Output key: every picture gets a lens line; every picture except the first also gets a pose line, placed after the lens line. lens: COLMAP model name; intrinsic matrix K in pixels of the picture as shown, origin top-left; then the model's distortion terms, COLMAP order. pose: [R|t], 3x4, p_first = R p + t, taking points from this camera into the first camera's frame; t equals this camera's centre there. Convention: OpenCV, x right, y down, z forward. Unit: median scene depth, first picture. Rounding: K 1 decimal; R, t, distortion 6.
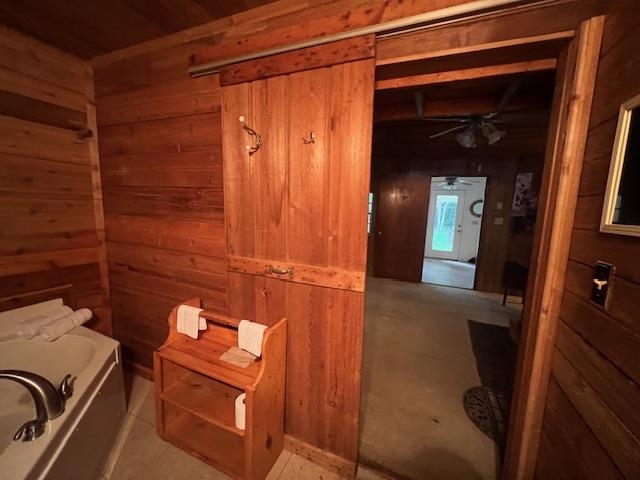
lens RADIAL K [[258.4, 0, 320.0], [0, 258.4, 240.0], [0, 0, 1]] dist [0.000775, 0.000181]
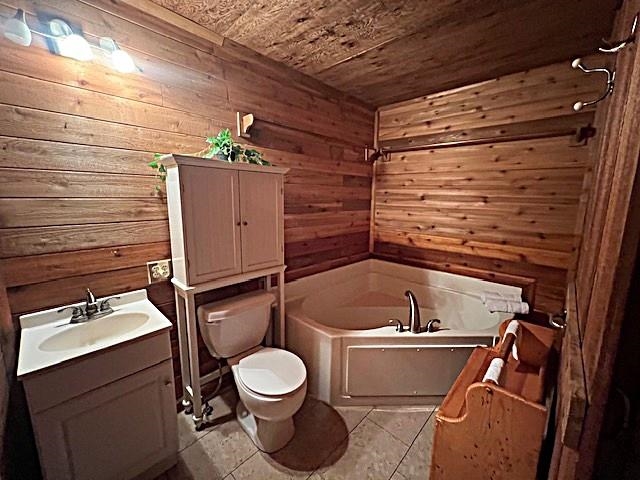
lens RADIAL K [[258.4, 0, 320.0], [0, 258.4, 240.0], [0, 0, 1]] dist [0.000775, 0.000181]
pose [[-0.351498, 0.119333, -0.928552, 0.406207], [-0.151973, 0.971414, 0.182370, -0.064053], [0.923771, 0.205217, -0.323314, 0.537978]]
